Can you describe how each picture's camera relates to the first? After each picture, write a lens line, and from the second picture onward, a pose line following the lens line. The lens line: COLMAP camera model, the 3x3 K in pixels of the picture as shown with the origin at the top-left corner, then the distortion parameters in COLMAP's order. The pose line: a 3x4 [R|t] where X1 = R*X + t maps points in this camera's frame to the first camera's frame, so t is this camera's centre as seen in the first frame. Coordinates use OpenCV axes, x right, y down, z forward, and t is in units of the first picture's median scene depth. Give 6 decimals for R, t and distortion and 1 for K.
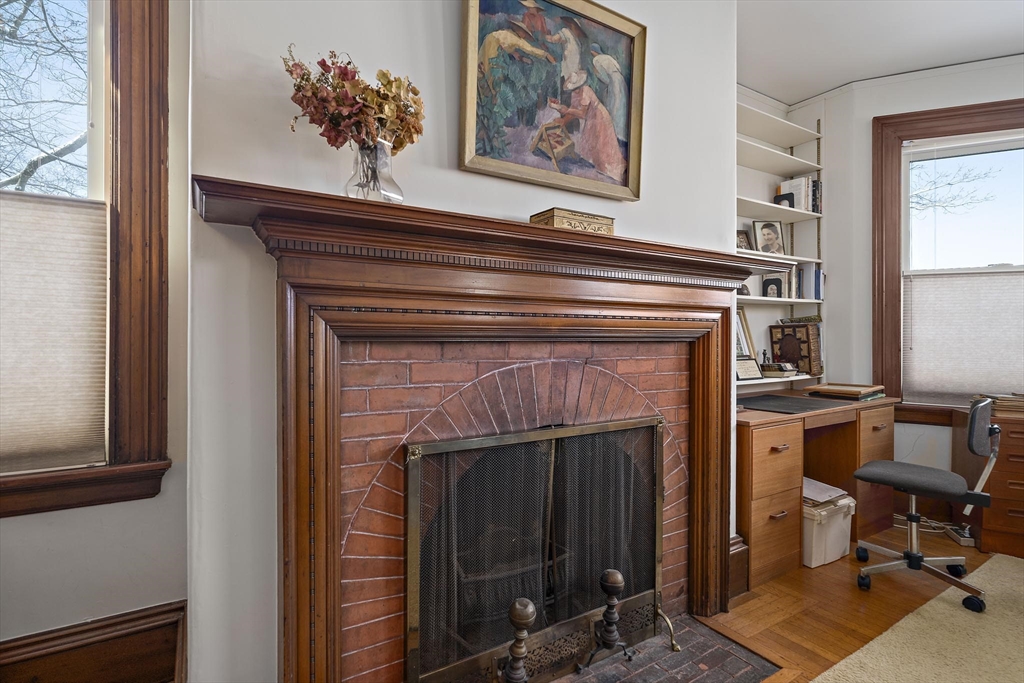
lens RADIAL K [[507.3, 0, 514.0], [0, 507.3, 322.4], [0, 0, 1]] dist [0.000080, 0.000011]
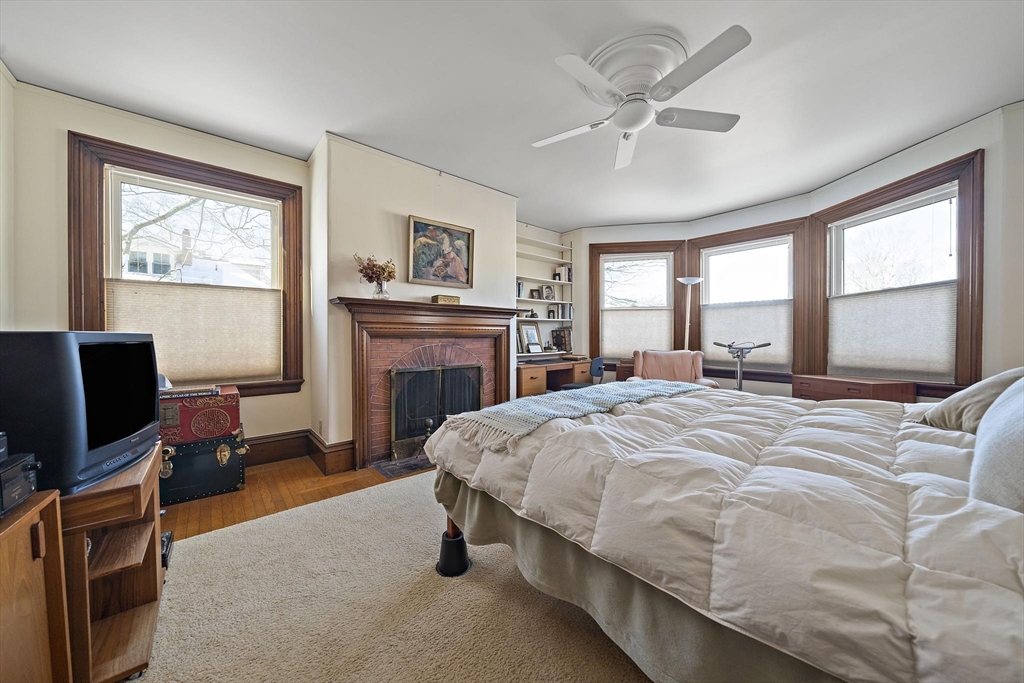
lens RADIAL K [[359.0, 0, 513.0], [0, 359.0, 332.0], [0, 0, 1]] dist [-0.001858, -0.000128]
pose [[0.989750, -0.001310, 0.142803, 0.188440], [-0.001527, 0.999804, 0.019759, -0.035139], [-0.142800, -0.019775, 0.989554, -1.102130]]
